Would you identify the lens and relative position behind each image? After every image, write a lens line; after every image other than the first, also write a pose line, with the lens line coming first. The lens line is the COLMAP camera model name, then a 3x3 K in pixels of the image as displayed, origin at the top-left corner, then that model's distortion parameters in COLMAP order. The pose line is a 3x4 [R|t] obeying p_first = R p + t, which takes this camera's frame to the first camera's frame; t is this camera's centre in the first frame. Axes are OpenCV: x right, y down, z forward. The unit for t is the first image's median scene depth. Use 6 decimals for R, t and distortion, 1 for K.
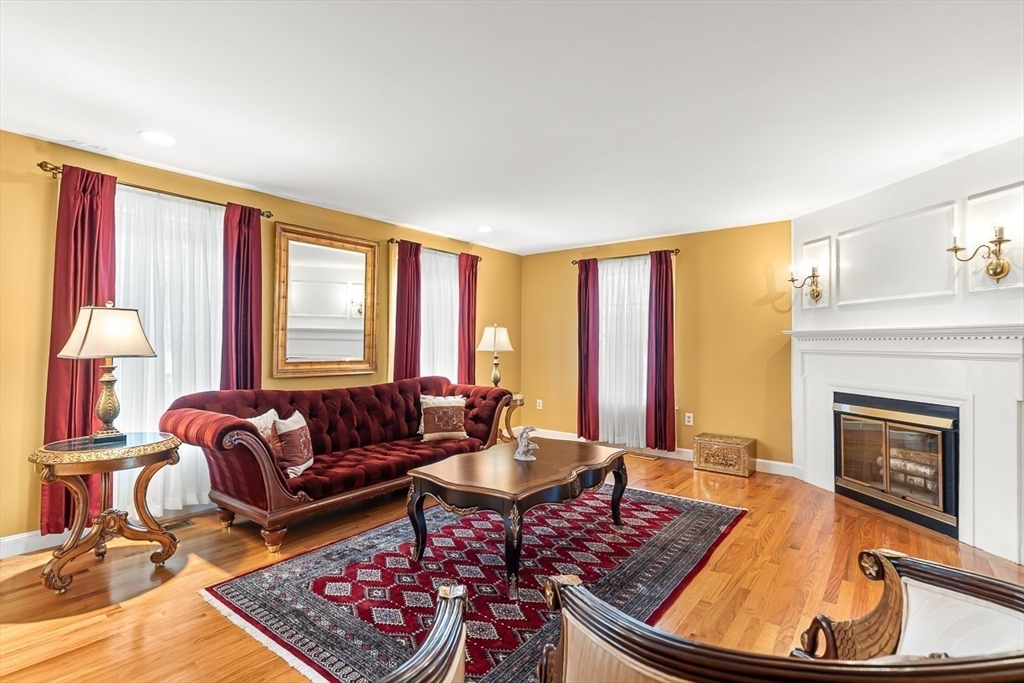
lens RADIAL K [[494.2, 0, 512.0], [0, 494.2, 341.5], [0, 0, 1]] dist [0.001132, 0.000346]
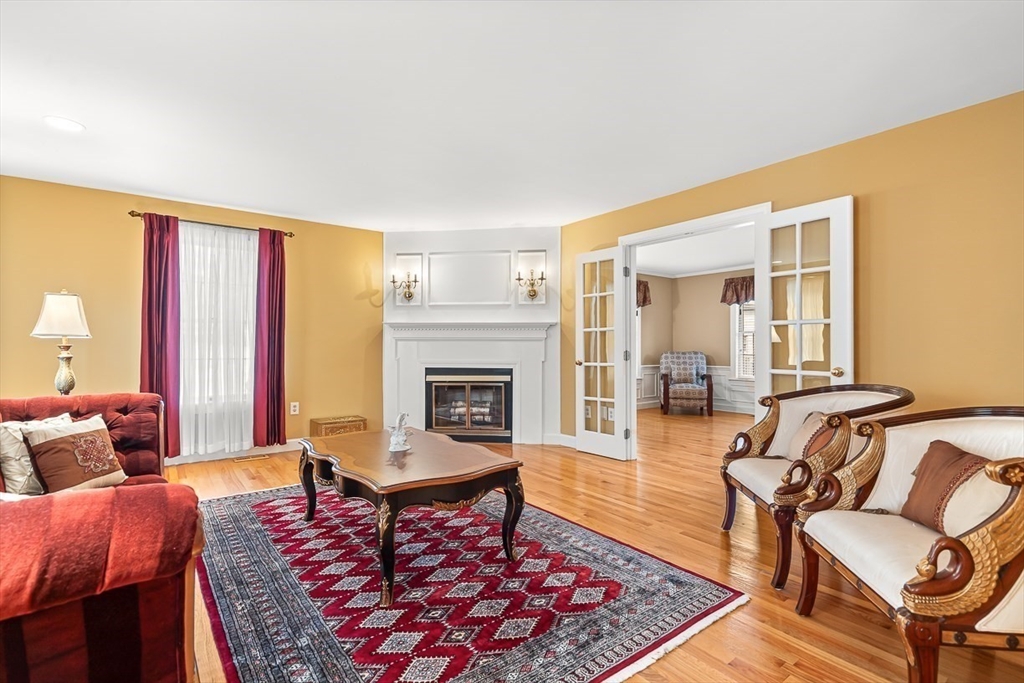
lens RADIAL K [[475.2, 0, 518.9], [0, 475.2, 342.0], [0, 0, 1]] dist [0.001006, 0.000202]
pose [[0.253771, 0.000207, 0.967264, -0.548867], [-0.005471, 0.999984, 0.001222, 0.027168], [-0.967249, -0.005602, 0.253768, 0.409076]]
